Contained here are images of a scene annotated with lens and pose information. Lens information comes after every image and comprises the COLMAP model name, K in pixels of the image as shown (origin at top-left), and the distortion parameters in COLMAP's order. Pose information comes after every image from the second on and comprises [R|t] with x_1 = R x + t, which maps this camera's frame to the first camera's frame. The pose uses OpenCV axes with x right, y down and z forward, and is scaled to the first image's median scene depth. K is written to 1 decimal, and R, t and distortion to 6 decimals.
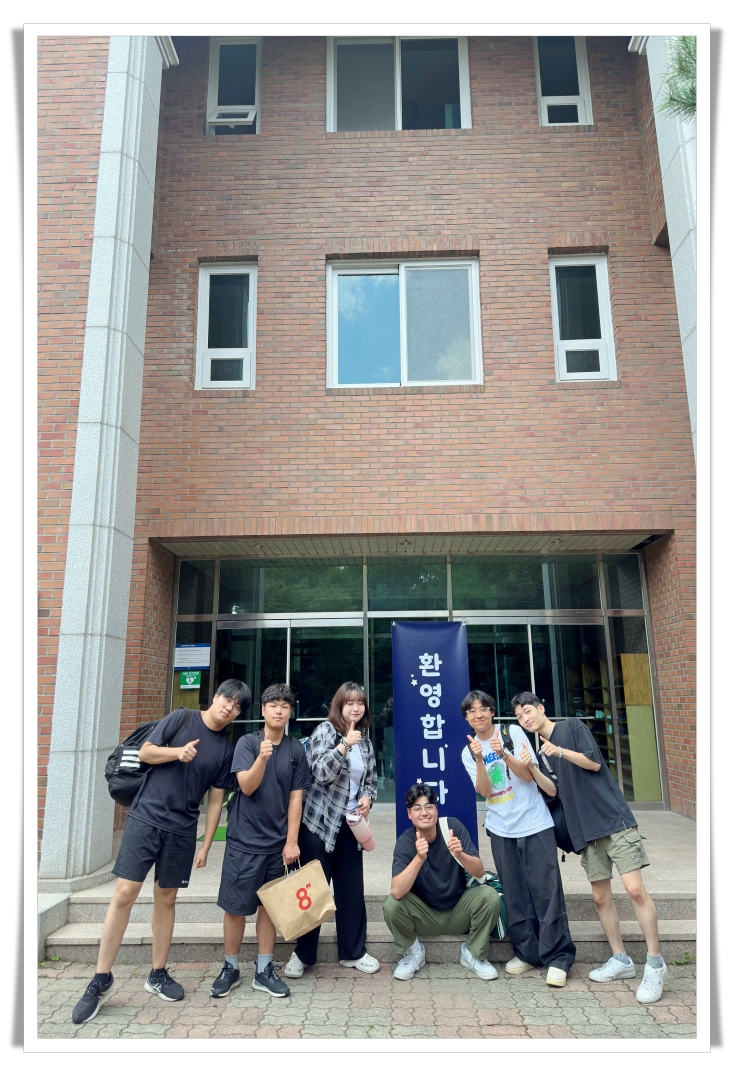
lens RADIAL K [[756.9, 0, 368.3], [0, 756.9, 519.4], [0, 0, 1]] dist [0.188551, -0.261004]
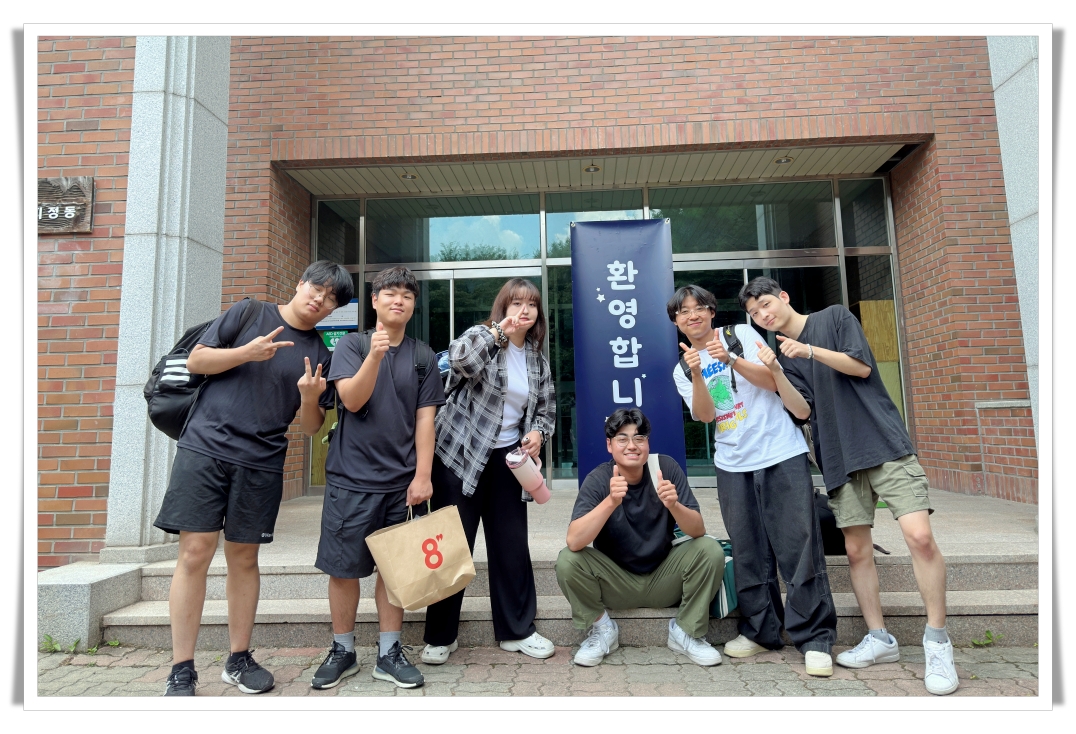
lens RADIAL K [[780.6, 0, 538.0], [0, 780.6, 299.8], [0, 0, 1]] dist [0.164277, -0.289764]
pose [[0.999439, -0.016086, -0.029380, 0.021547], [0.018216, 0.997112, 0.073734, 0.158215], [0.028109, -0.074228, 0.996845, 0.239298]]
